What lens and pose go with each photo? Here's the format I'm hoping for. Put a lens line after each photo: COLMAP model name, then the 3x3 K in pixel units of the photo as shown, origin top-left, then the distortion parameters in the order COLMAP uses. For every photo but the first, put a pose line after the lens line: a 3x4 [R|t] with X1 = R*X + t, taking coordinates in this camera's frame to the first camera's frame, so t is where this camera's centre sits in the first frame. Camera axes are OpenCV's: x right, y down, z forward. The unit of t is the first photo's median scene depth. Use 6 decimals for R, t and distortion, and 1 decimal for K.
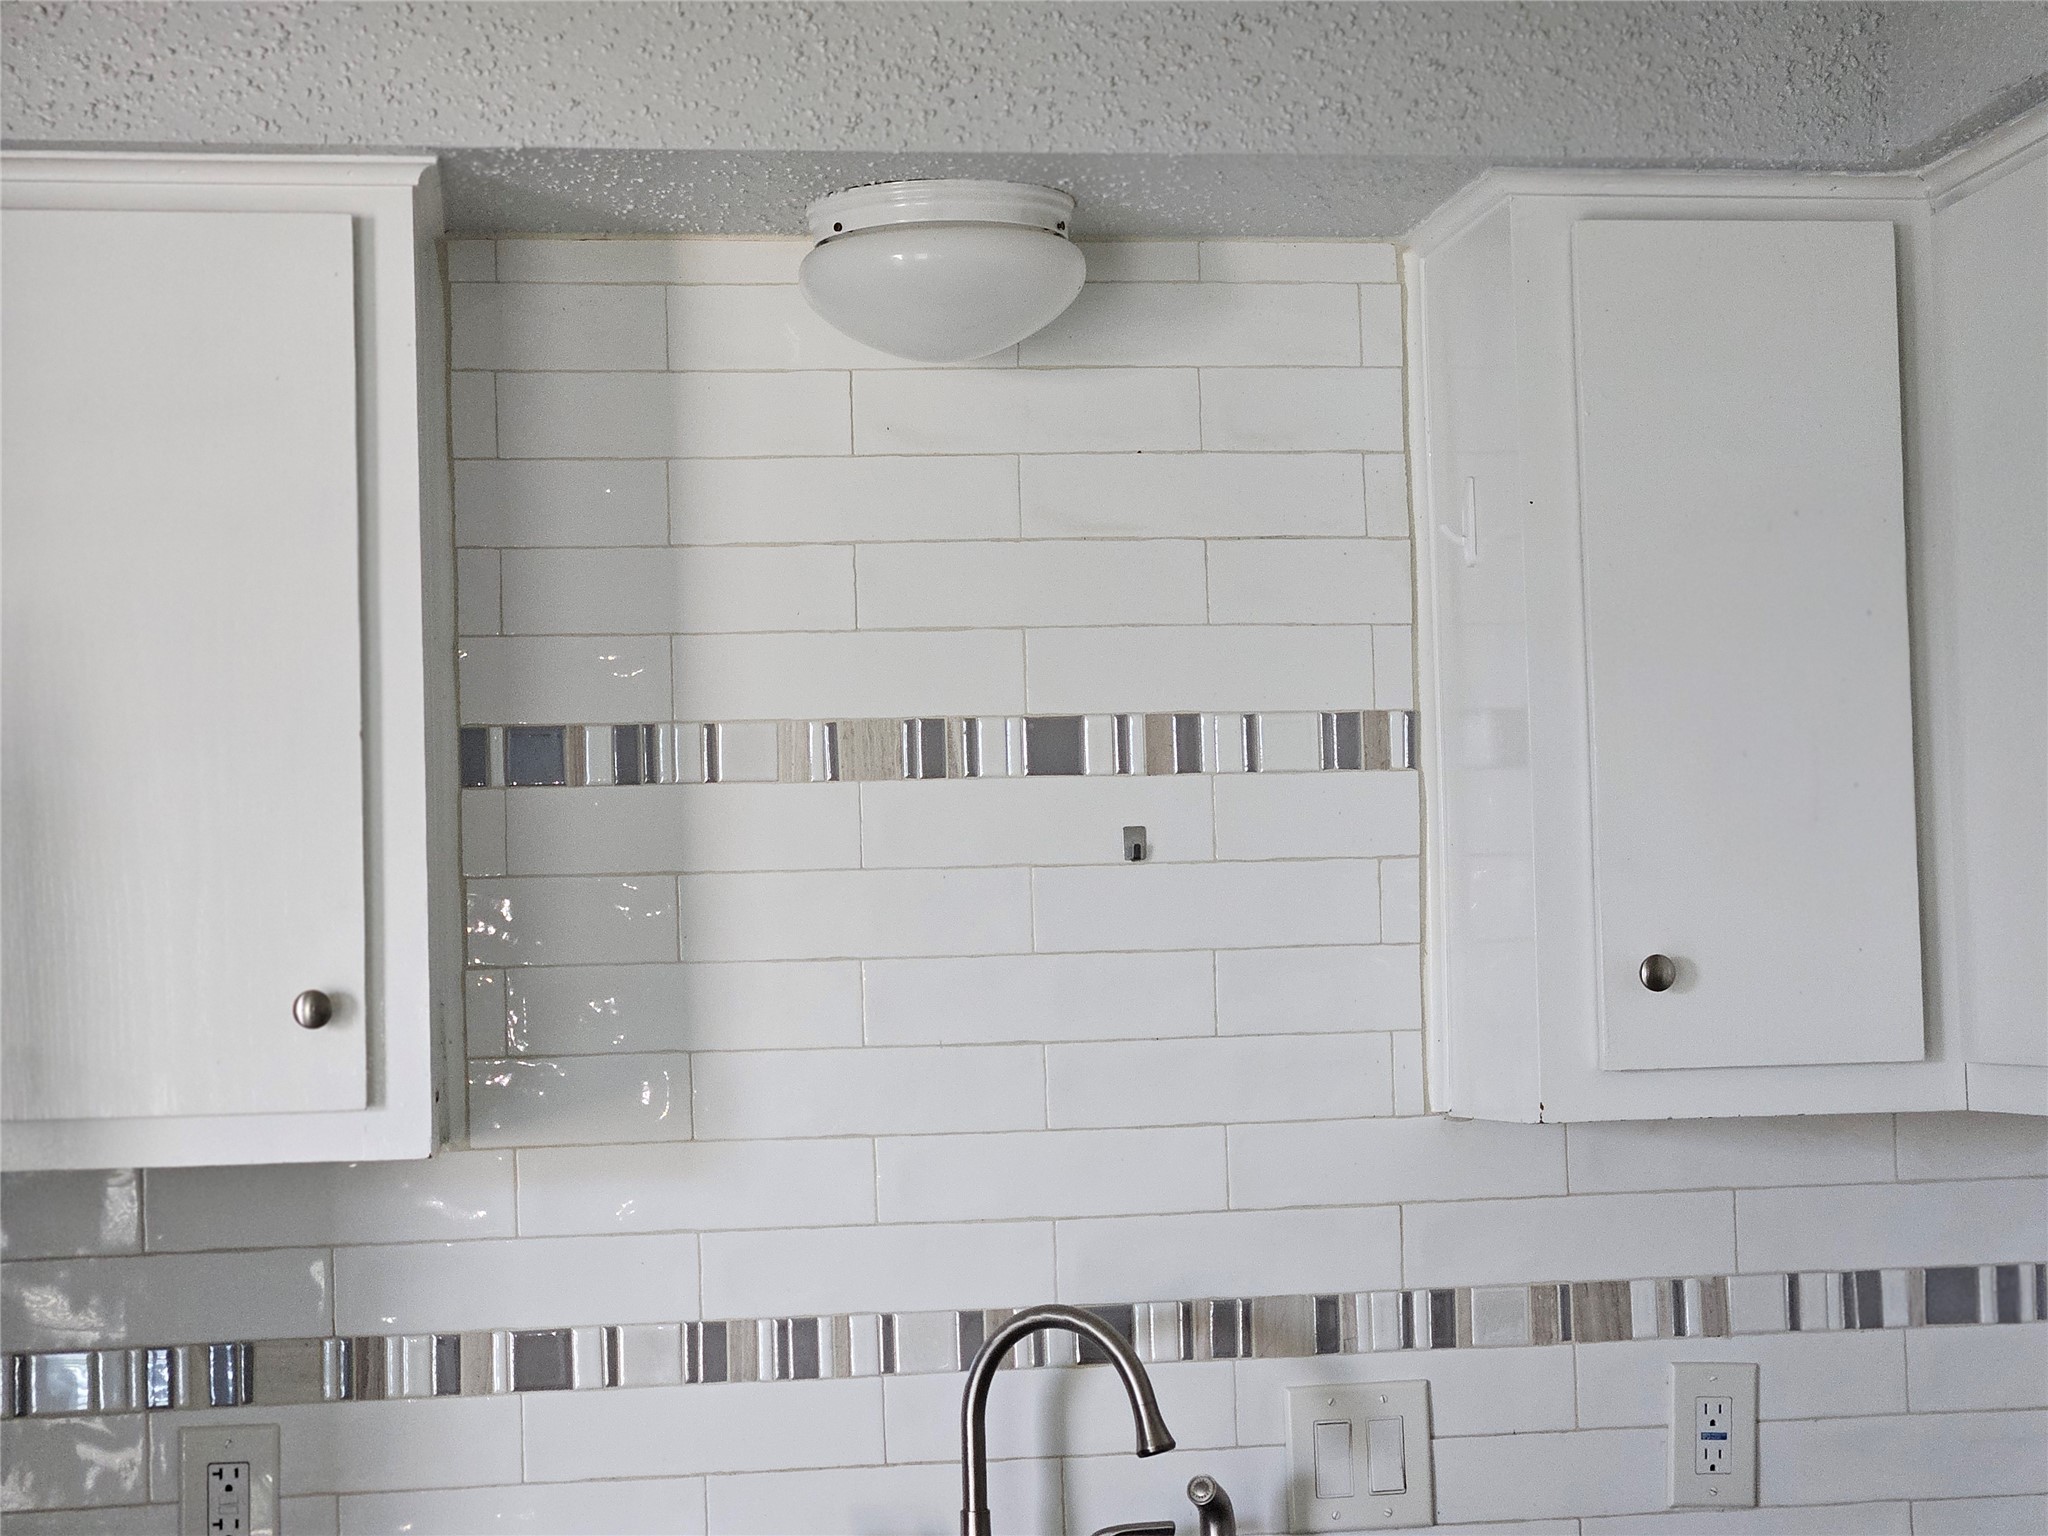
lens RADIAL K [[4688.0, 0, 1024.0], [0, 4688.0, 768.0], [0, 0, 1]] dist [-0.007945, 1.088641]
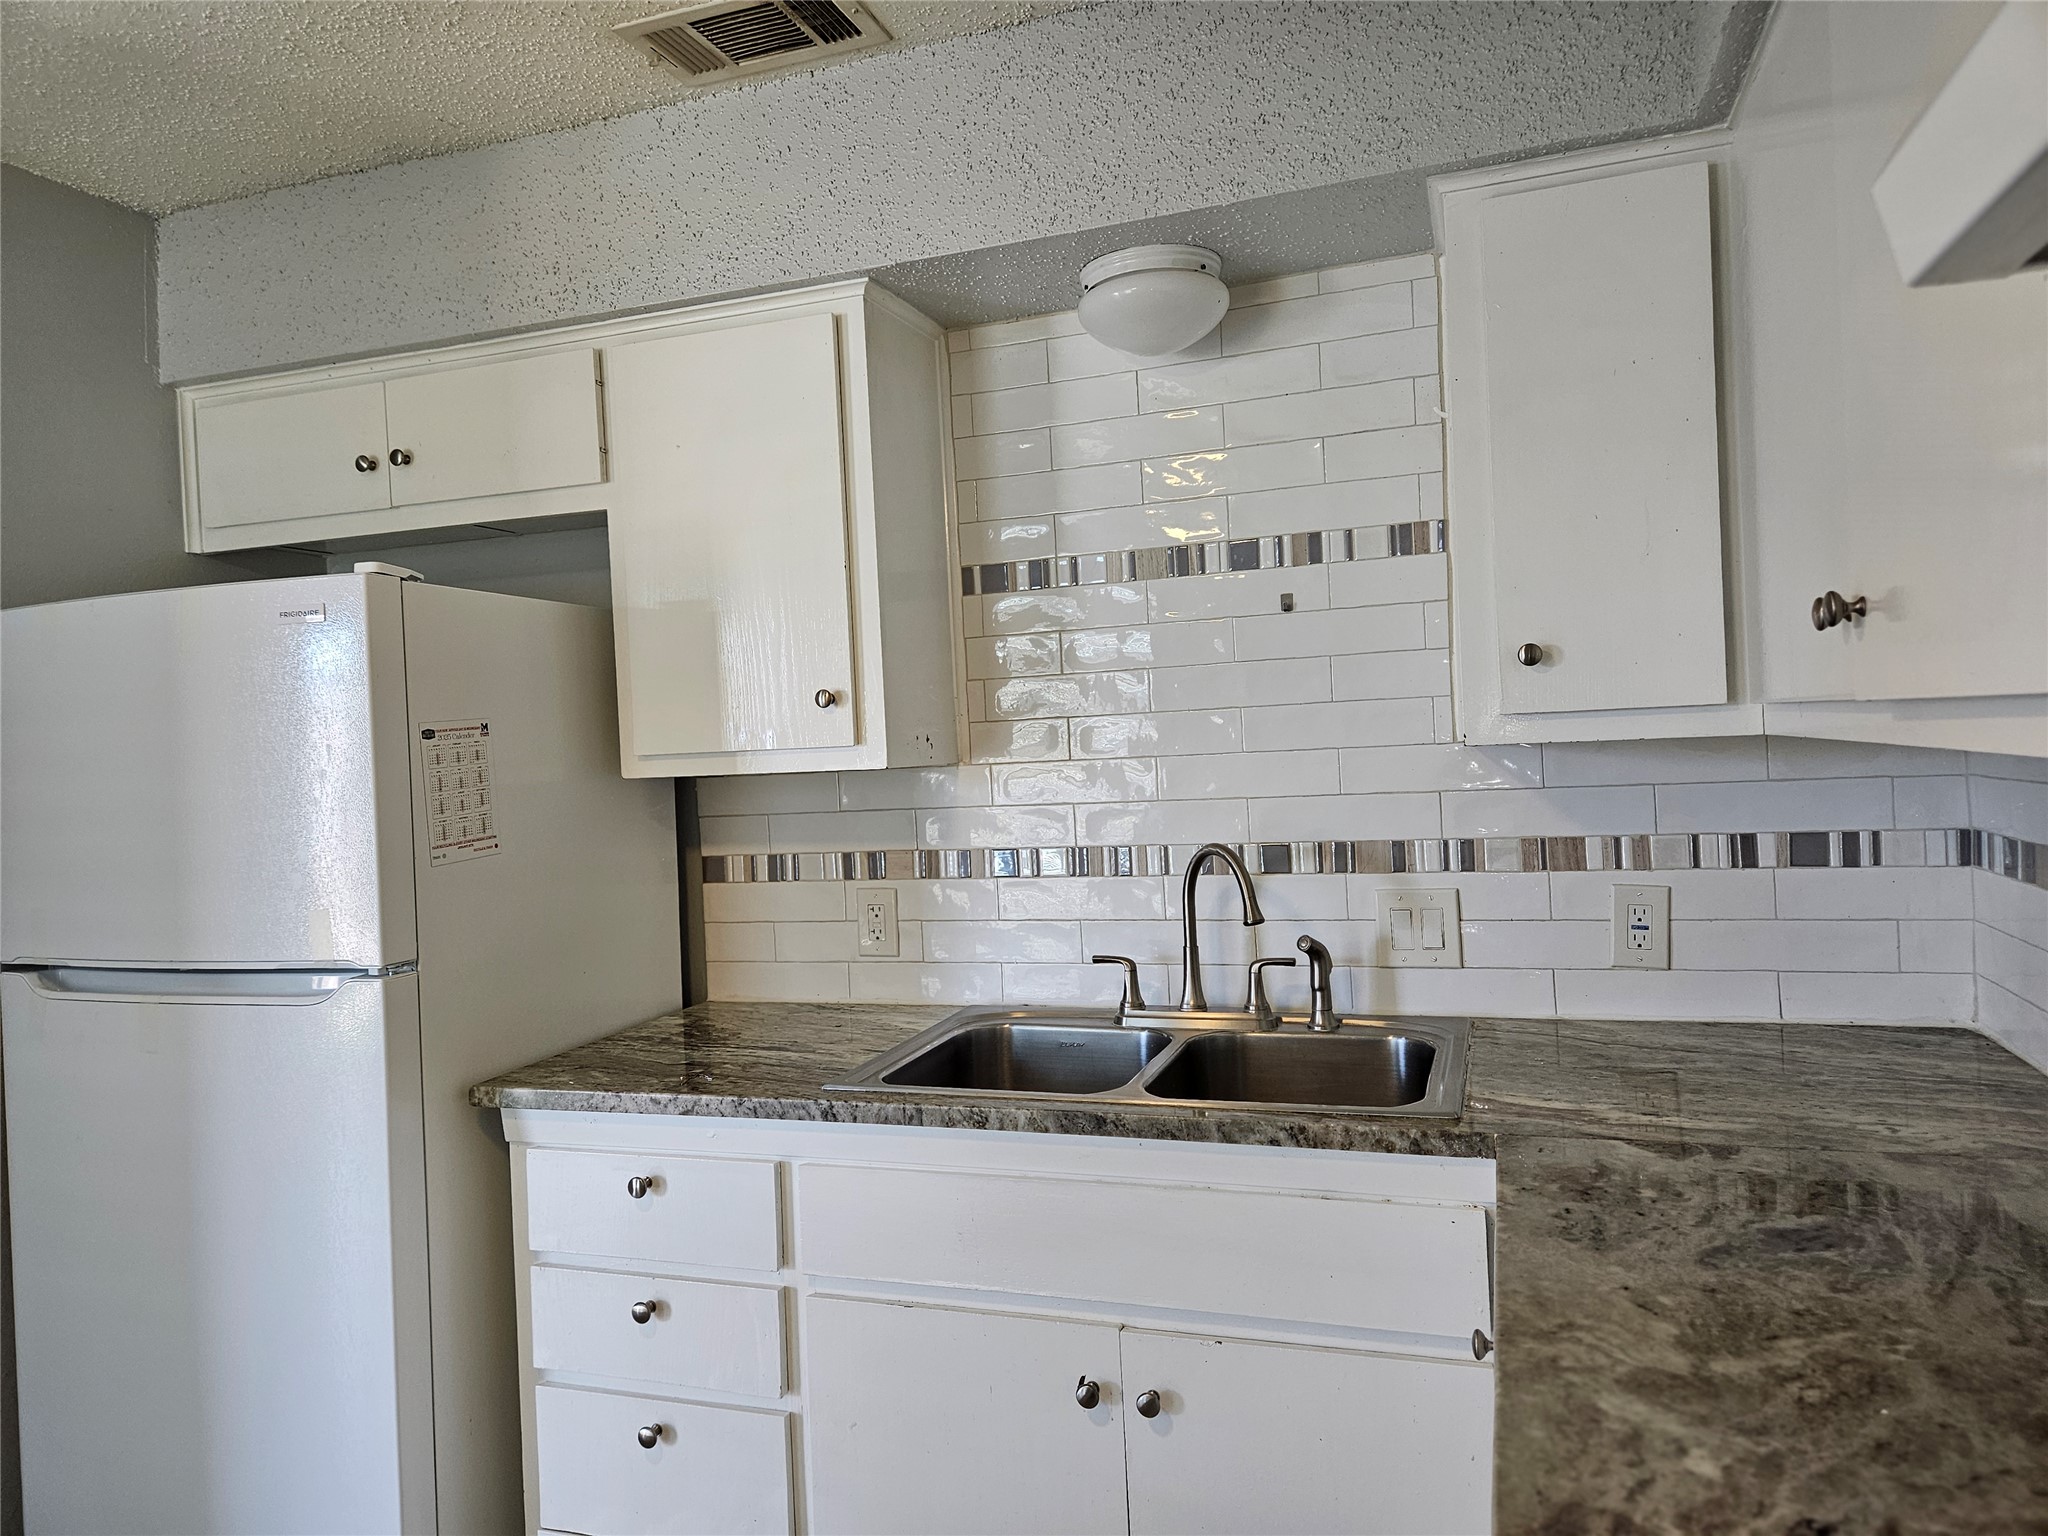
lens RADIAL K [[1397.9, 0, 1039.3], [0, 1397.9, 766.1], [0, 0, 1]] dist [0.094311, -0.097879]
pose [[0.855097, -0.004631, -0.518448, 0.231853], [0.045153, 0.996826, 0.065569, 0.040005], [0.516499, -0.079477, 0.852592, 0.454869]]
